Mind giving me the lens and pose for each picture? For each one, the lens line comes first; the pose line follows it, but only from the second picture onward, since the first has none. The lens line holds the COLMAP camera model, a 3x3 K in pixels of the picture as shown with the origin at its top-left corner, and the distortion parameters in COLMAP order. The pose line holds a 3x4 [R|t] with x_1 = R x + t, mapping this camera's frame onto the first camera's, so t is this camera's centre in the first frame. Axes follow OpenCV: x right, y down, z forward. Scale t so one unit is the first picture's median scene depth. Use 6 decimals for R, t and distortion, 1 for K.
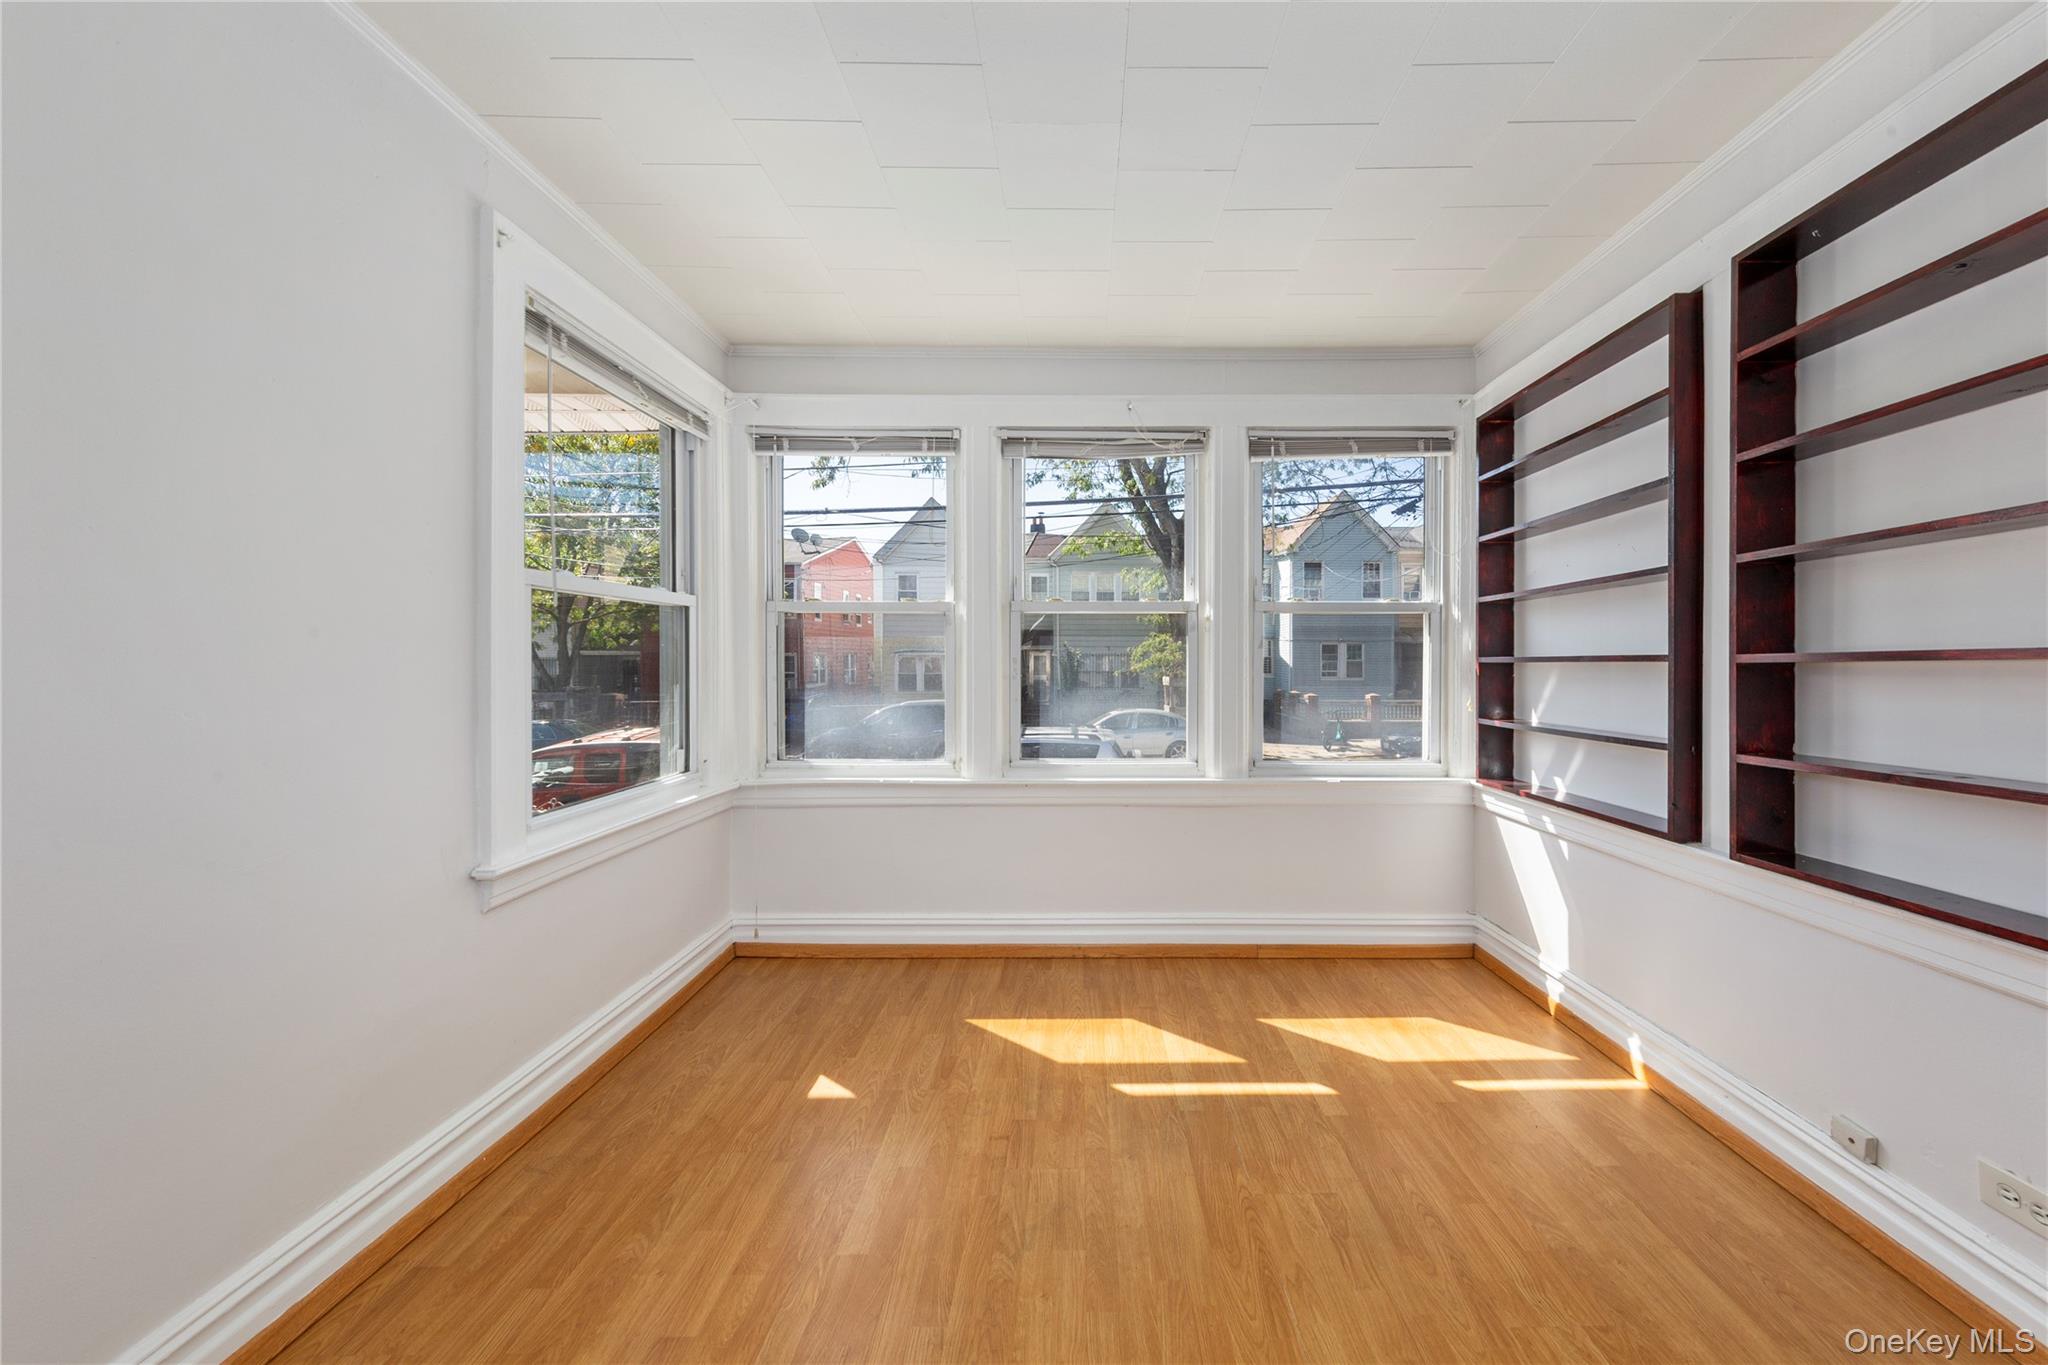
lens RADIAL K [[726.7, 0, 1094.1], [0, 726.7, 657.5], [0, 0, 1]] dist [0.011622, 0.000072]
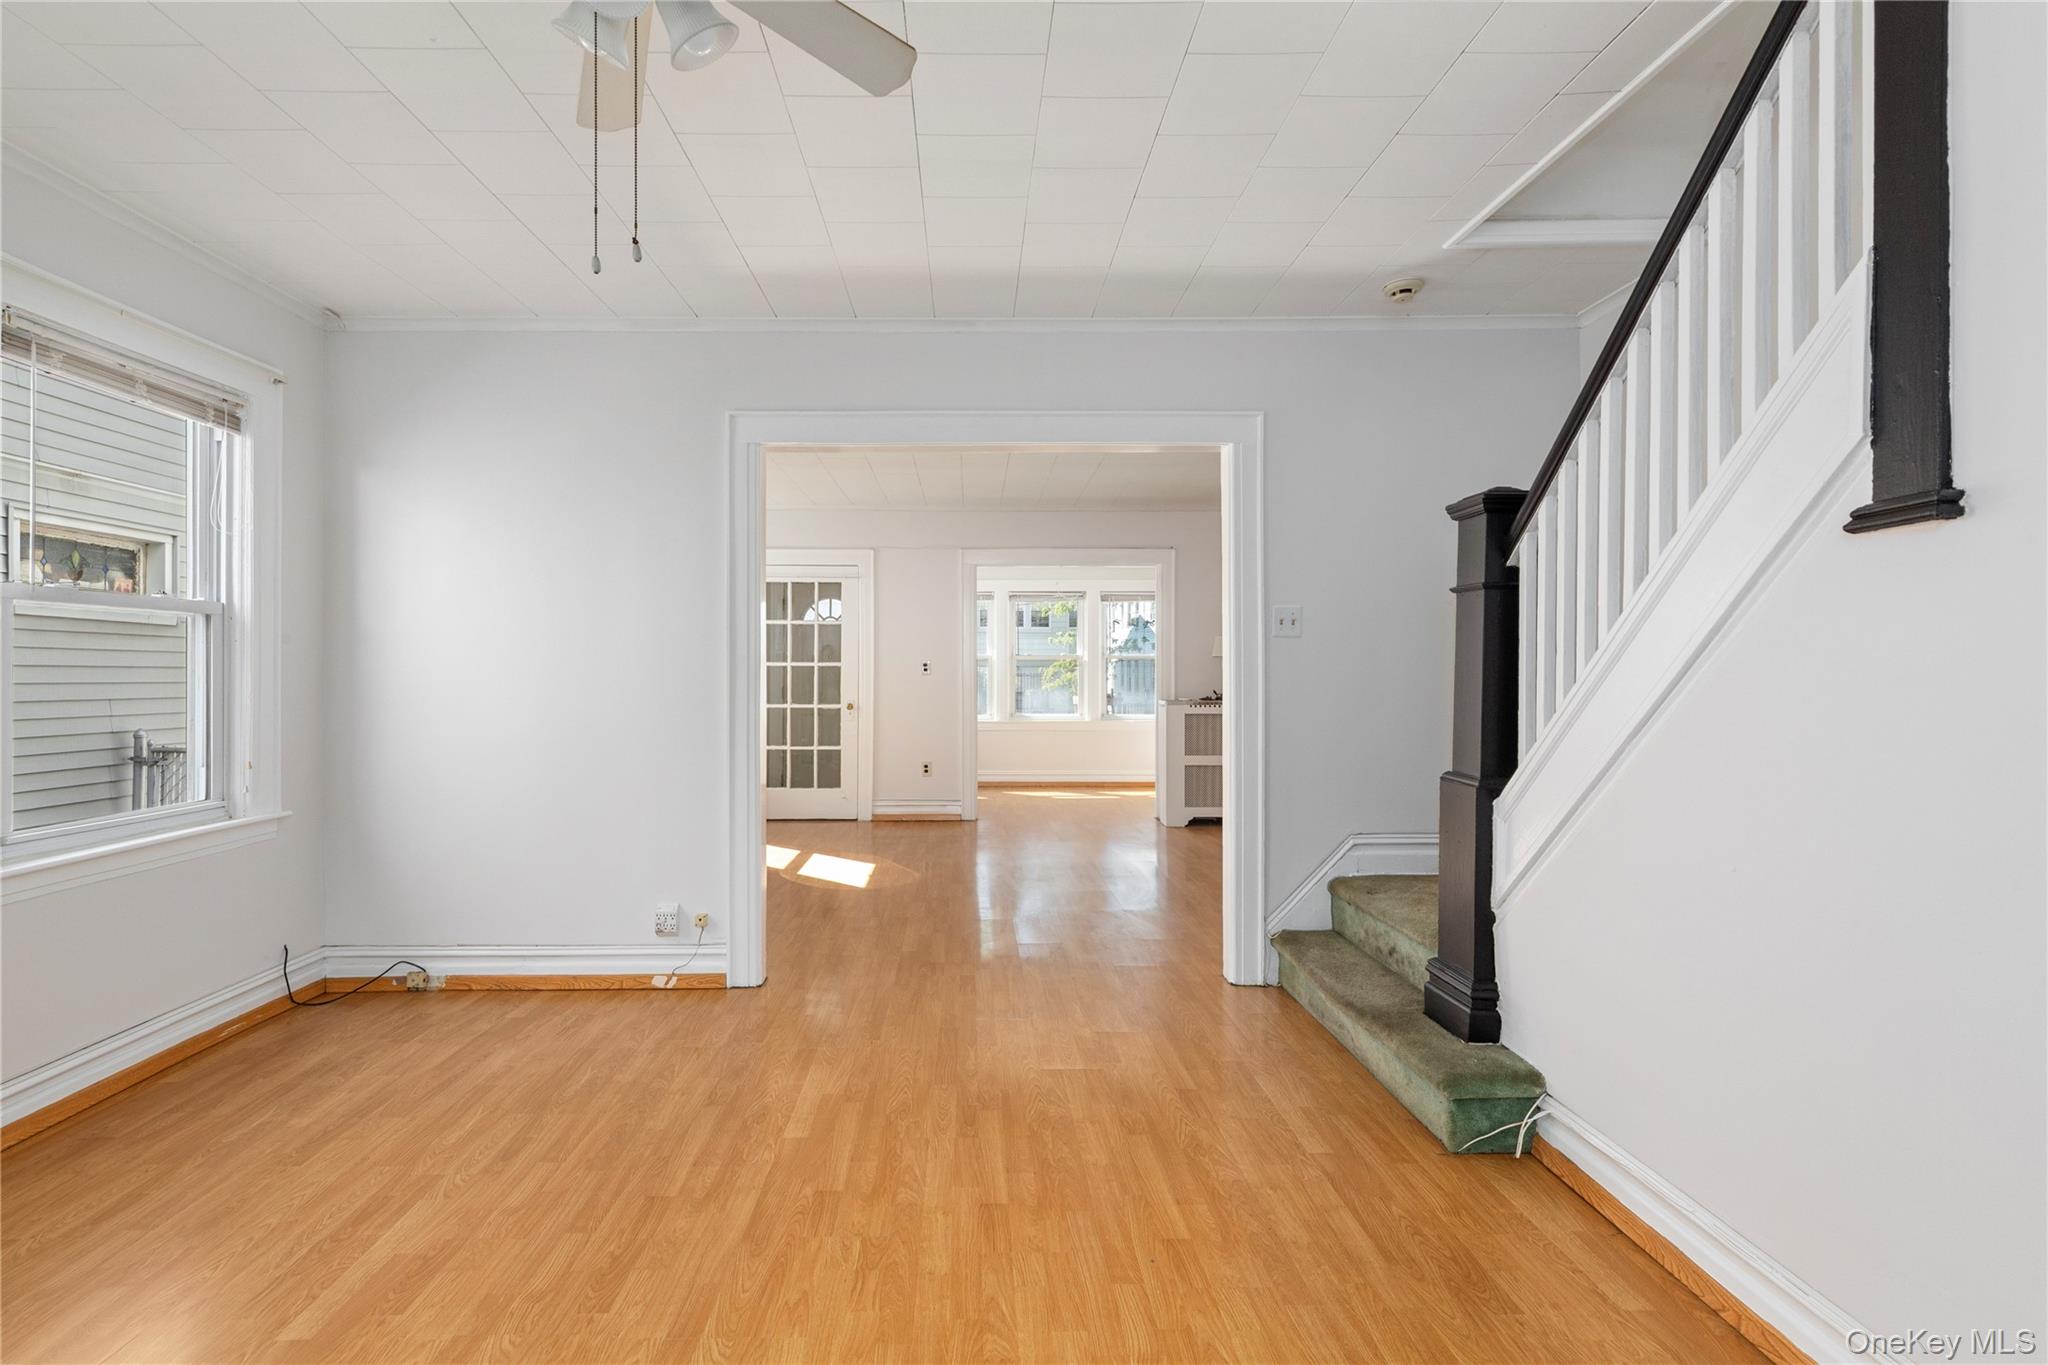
lens RADIAL K [[941.8, 0, 1011.2], [0, 941.8, 680.6], [0, 0, 1]] dist [-0.001695, -0.000113]
pose [[0.999642, 0.002798, 0.026623, -0.211967], [-0.002869, 0.999992, 0.002641, 0.009805], [-0.026615, -0.002716, 0.999642, -2.474423]]
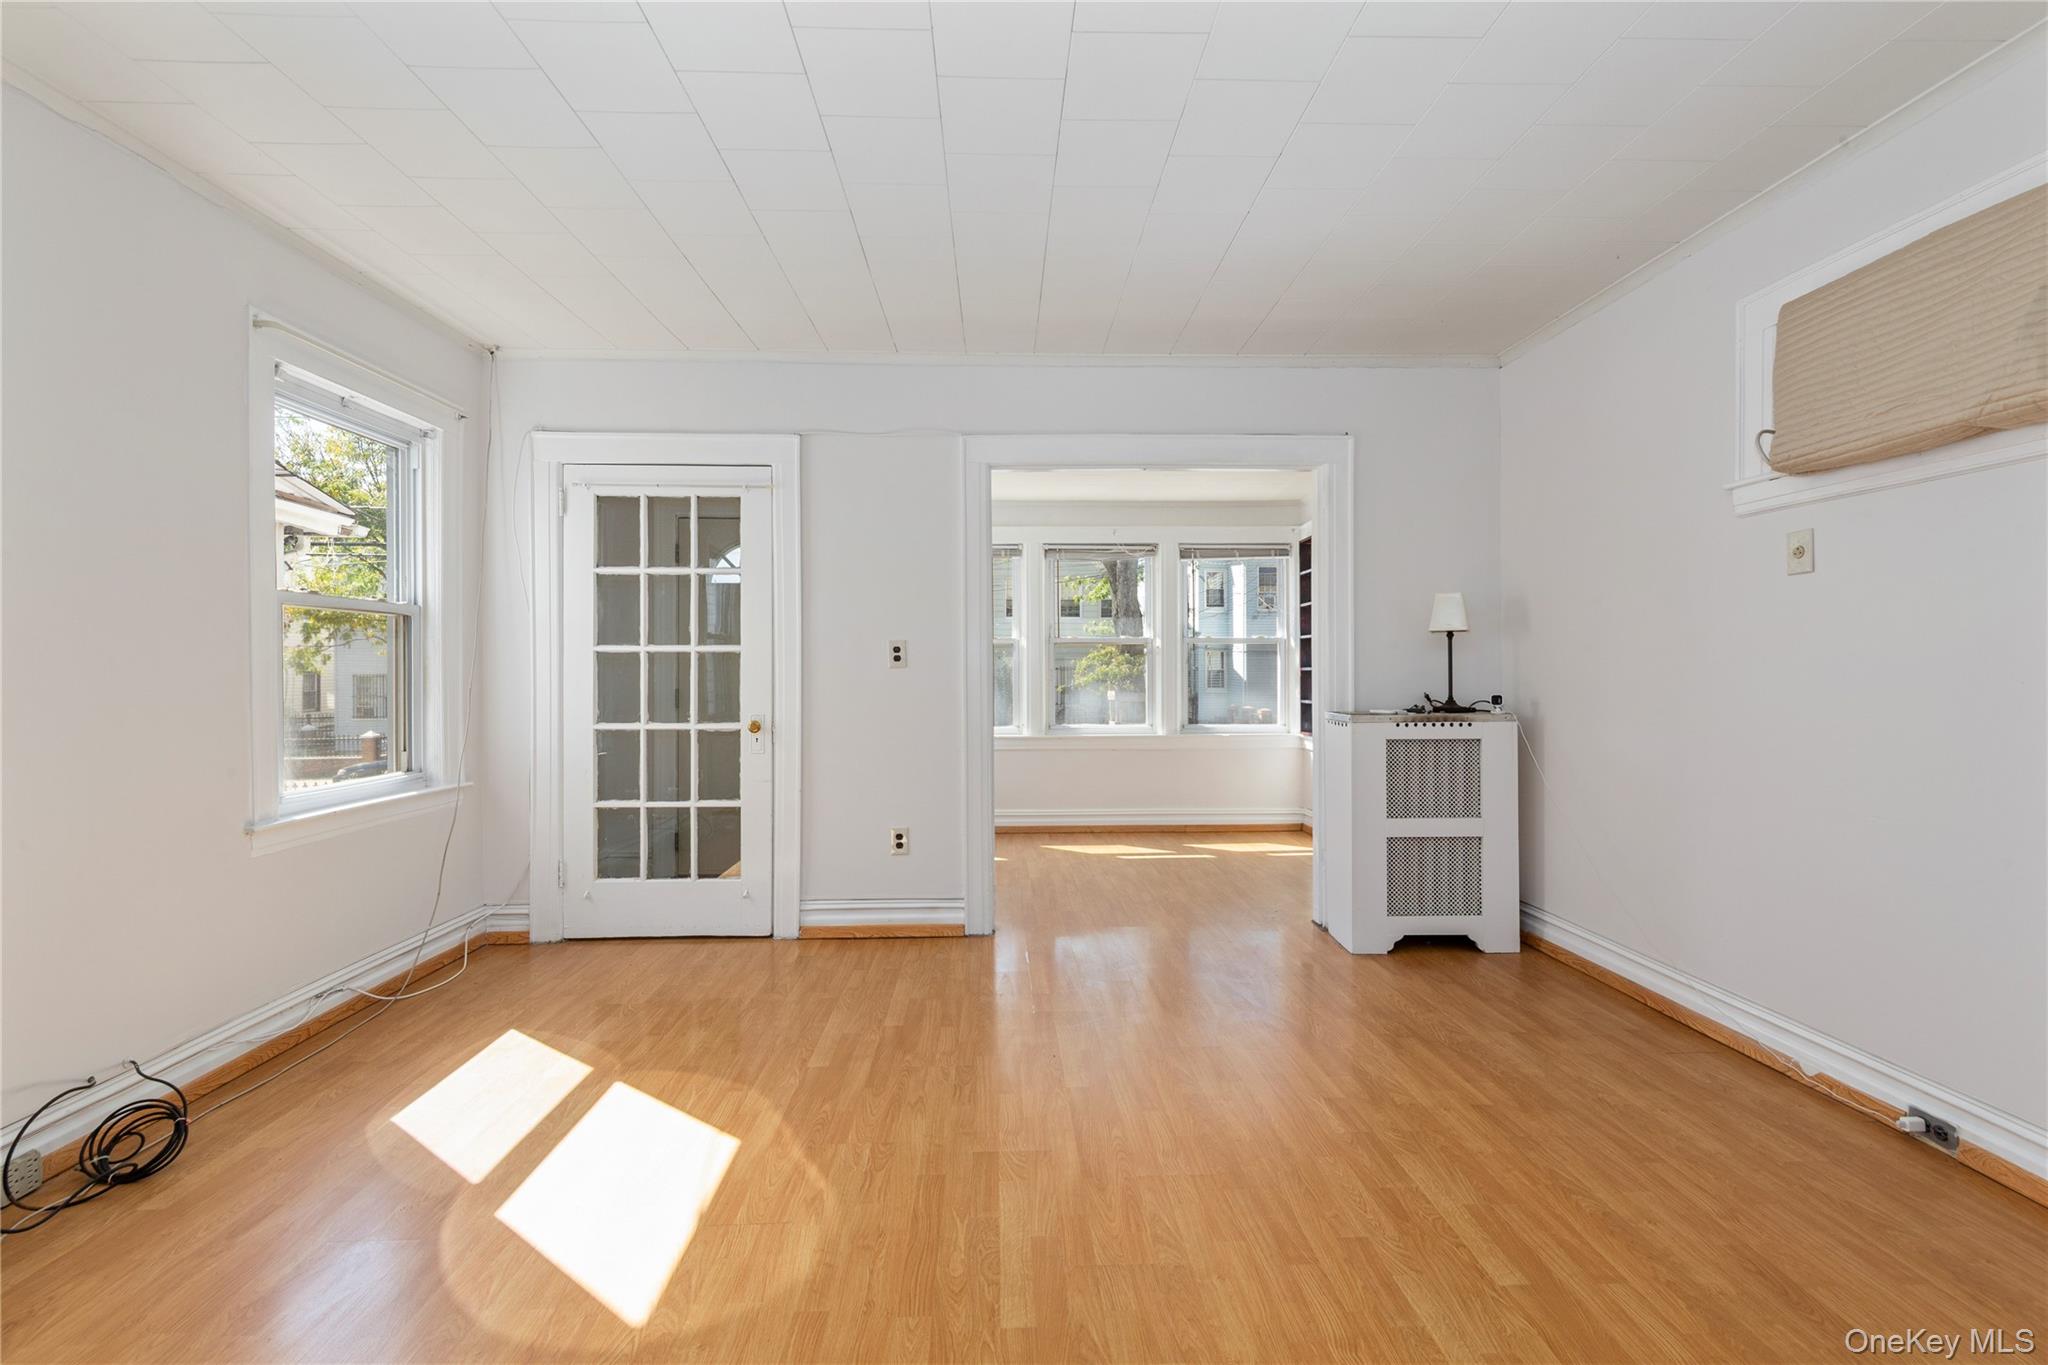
lens RADIAL K [[900.2, 0, 1022.8], [0, 900.2, 673.1], [0, 0, 1]] dist [0.002377, 0.000023]
pose [[0.999941, -0.001601, 0.010722, -0.206037], [0.001583, 0.999997, 0.001708, 0.008111], [-0.010725, -0.001691, 0.999941, -1.254955]]
